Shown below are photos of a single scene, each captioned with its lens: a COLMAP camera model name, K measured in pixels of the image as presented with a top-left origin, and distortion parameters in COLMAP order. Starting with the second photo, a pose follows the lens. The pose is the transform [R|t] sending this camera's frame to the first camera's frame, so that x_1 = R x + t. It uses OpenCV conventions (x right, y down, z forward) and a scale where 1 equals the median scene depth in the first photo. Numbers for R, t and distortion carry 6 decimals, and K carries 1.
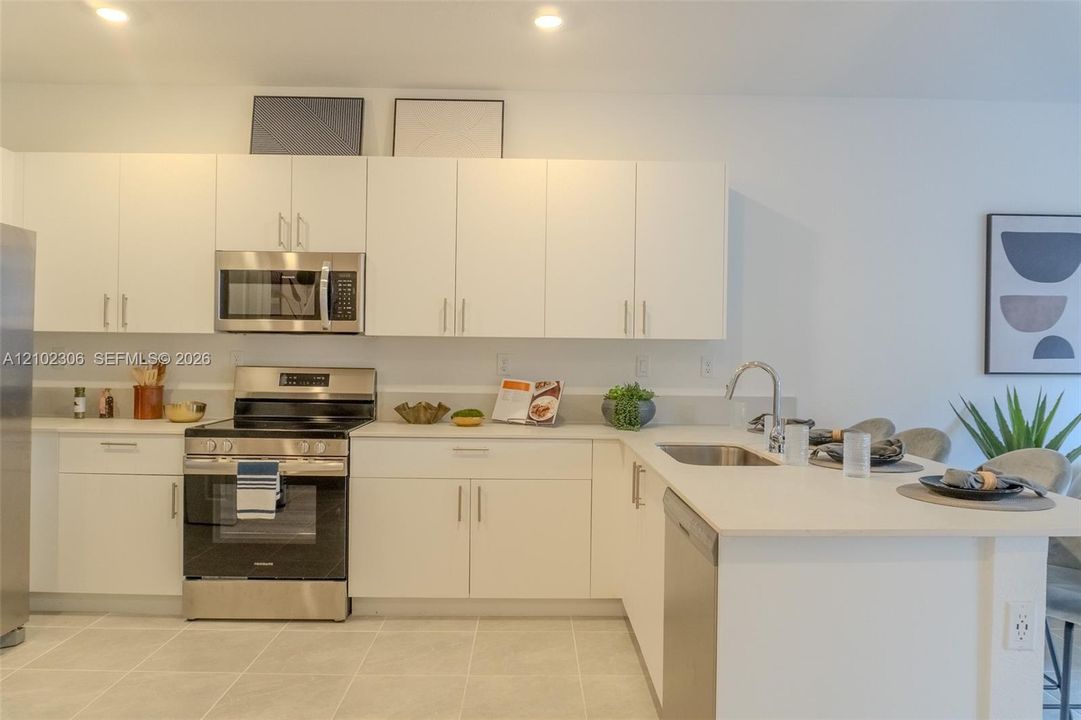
lens RADIAL K [[730.1, 0, 538.2], [0, 730.1, 355.5], [0, 0, 1]] dist [-0.016061, -0.006467]
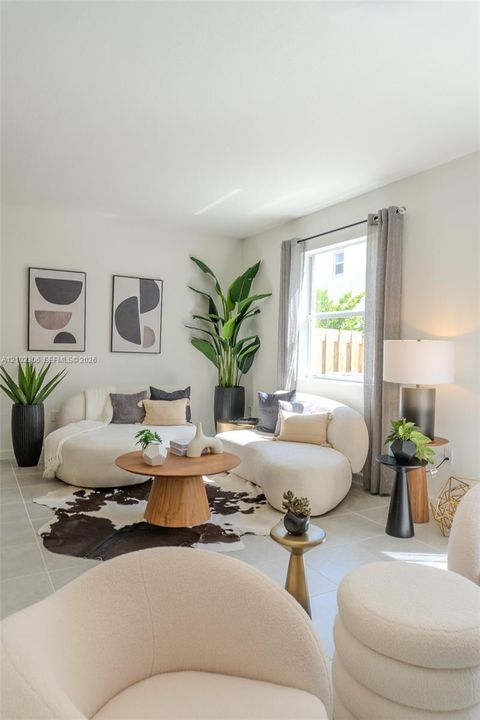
lens RADIAL K [[486.3, 0, 243.2], [0, 486.3, 362.8], [0, 0, 1]] dist [-0.016061, -0.006467]
pose [[0.876838, 0.002901, 0.480778, 0.503394], [-0.014113, 0.999706, 0.019707, 0.024425], [-0.480579, -0.024065, 0.876621, -0.406605]]
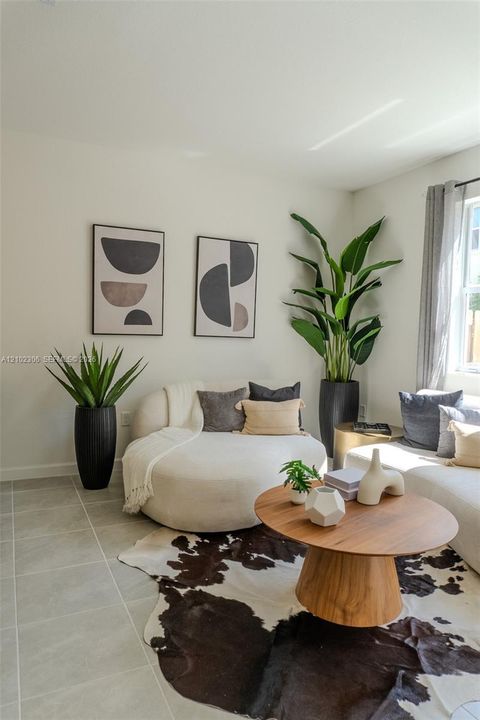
lens RADIAL K [[486.3, 0, 242.0], [0, 486.3, 361.2], [0, 0, 1]] dist [-0.016061, -0.006467]
pose [[0.905188, -0.007302, 0.424949, 0.476558], [-0.017459, 0.998370, 0.054346, 0.021212], [-0.424653, -0.056613, 0.903584, -0.021815]]
